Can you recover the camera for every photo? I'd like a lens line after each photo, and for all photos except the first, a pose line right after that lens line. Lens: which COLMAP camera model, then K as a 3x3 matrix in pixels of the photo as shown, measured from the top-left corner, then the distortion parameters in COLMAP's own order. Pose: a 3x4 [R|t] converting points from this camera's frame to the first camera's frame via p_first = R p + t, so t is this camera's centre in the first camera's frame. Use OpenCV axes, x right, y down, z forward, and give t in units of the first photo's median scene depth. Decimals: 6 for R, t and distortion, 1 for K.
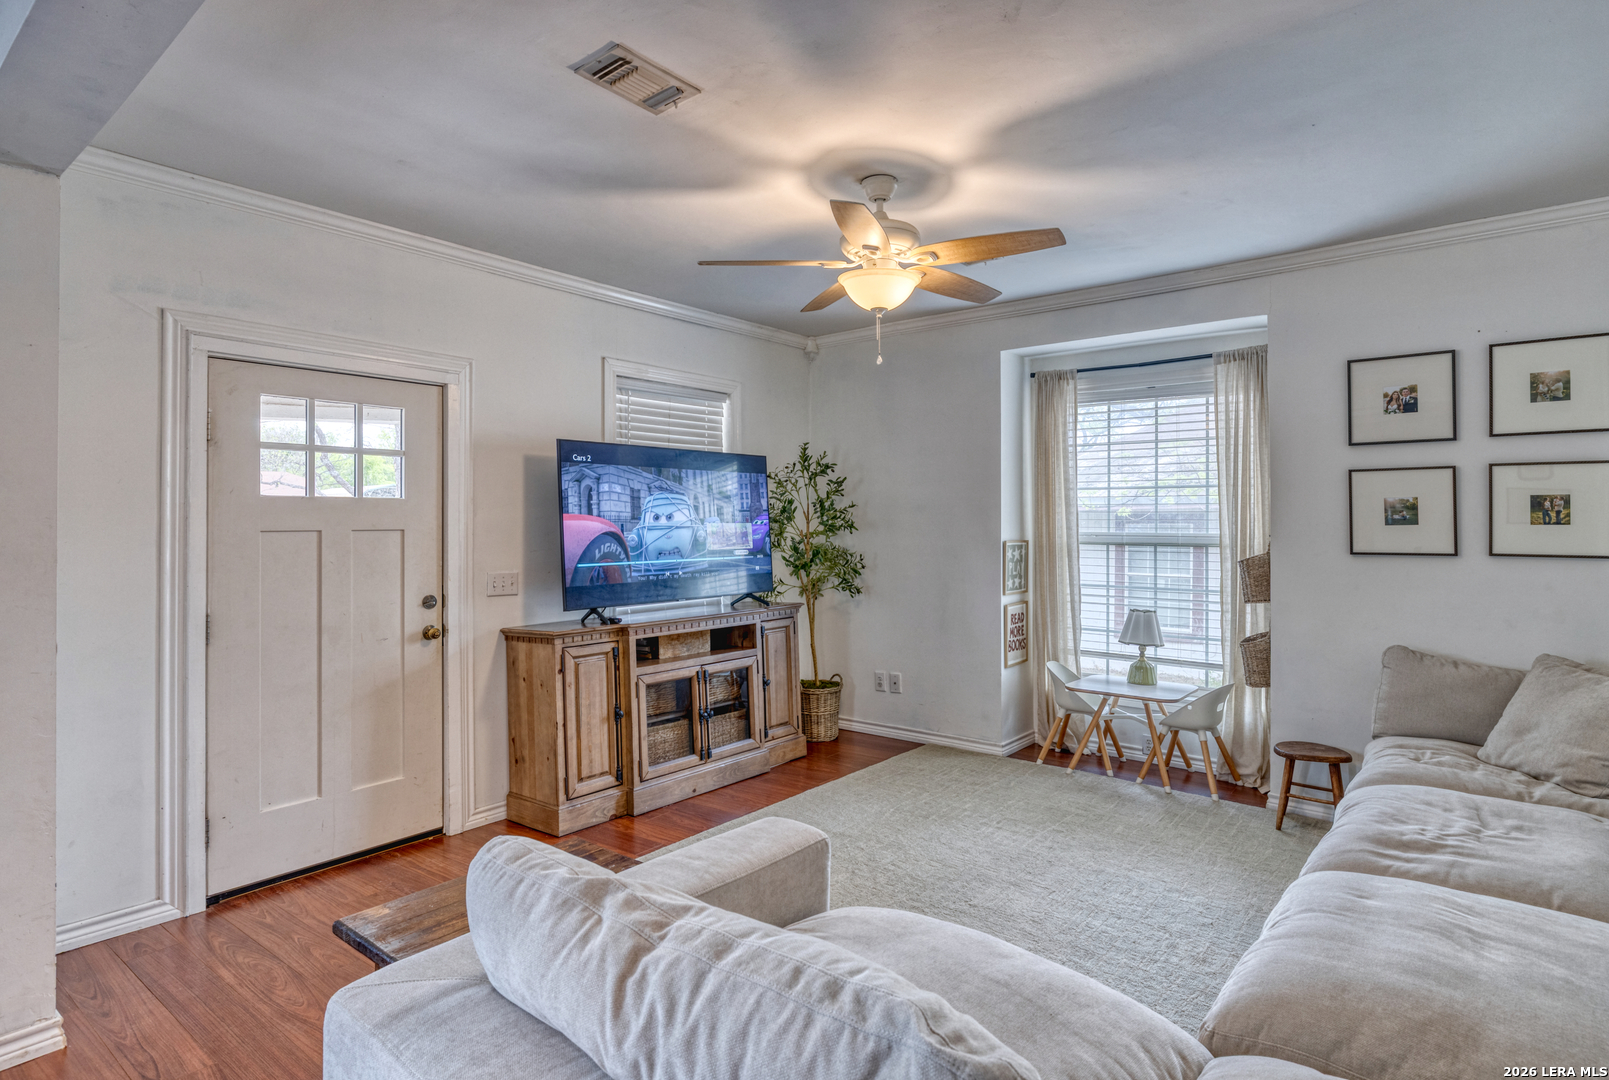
lens RADIAL K [[839.3, 0, 803.8], [0, 839.3, 520.0], [0, 0, 1]] dist [-0.000550, 0.000655]
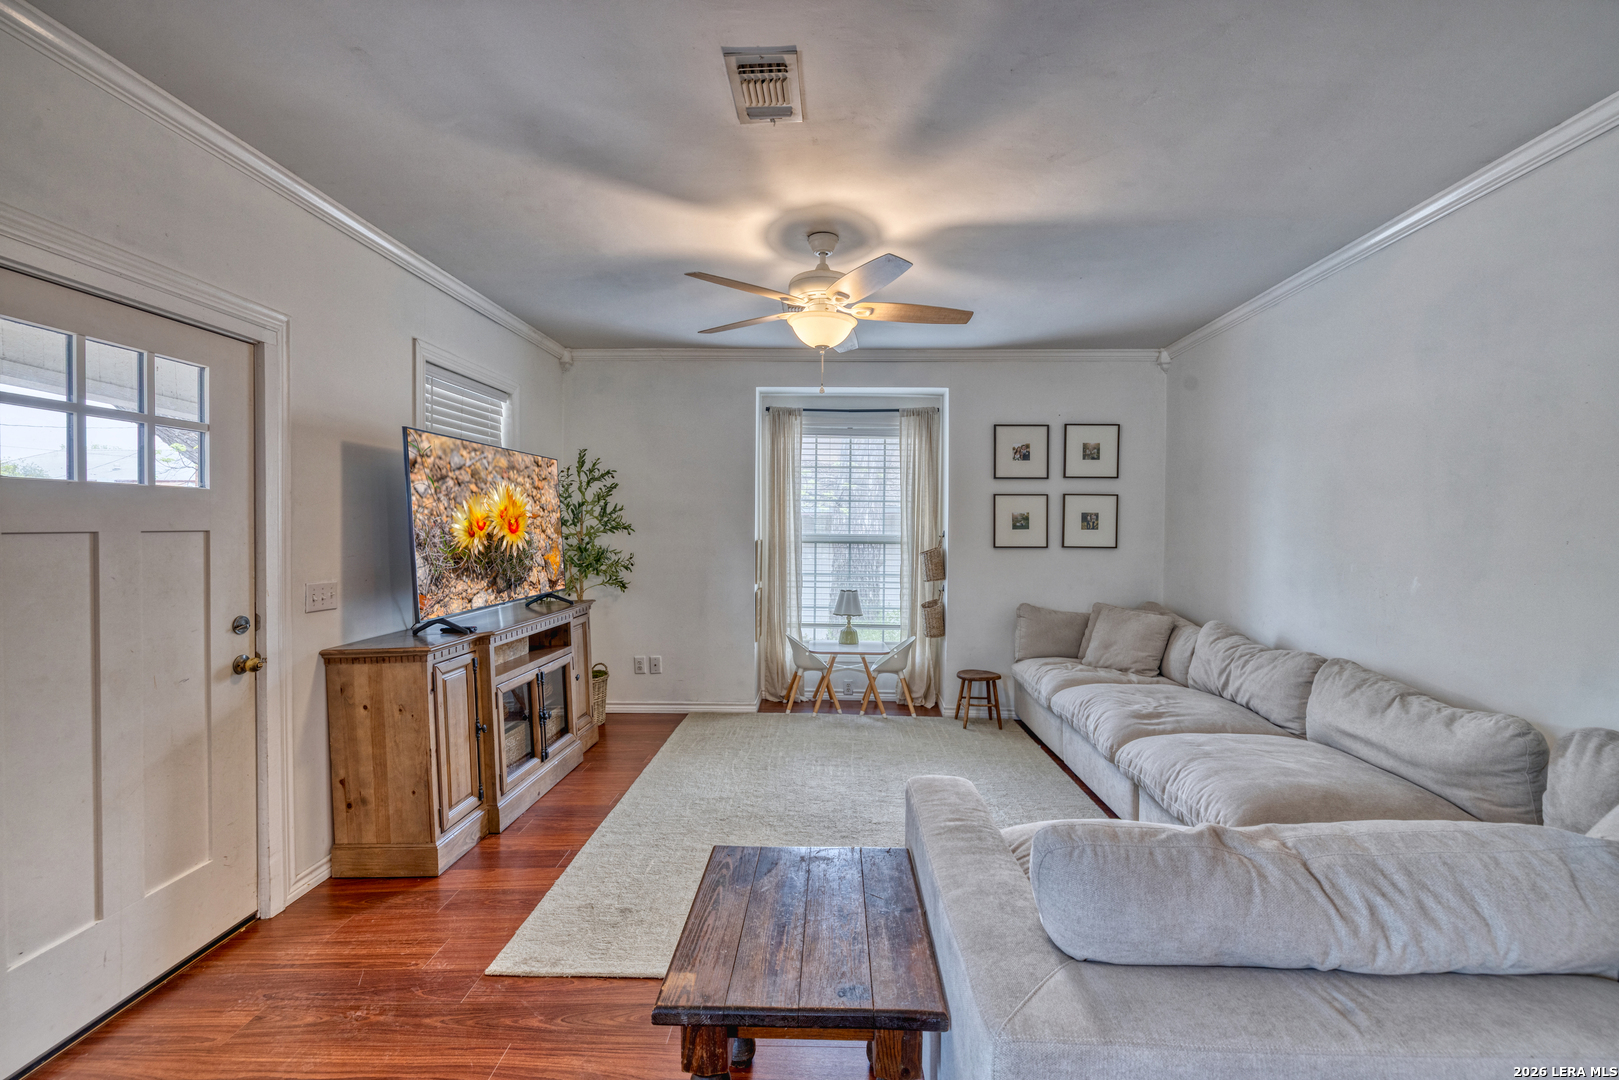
lens RADIAL K [[687.5, 0, 809.5], [0, 687.5, 540.0], [0, 0, 1]] dist [0.000507, 0.003877]
pose [[0.794782, -0.005876, 0.606867, -0.396203], [-0.009620, 0.999706, 0.022278, 0.000844], [-0.606819, -0.023544, 0.794491, 0.177266]]
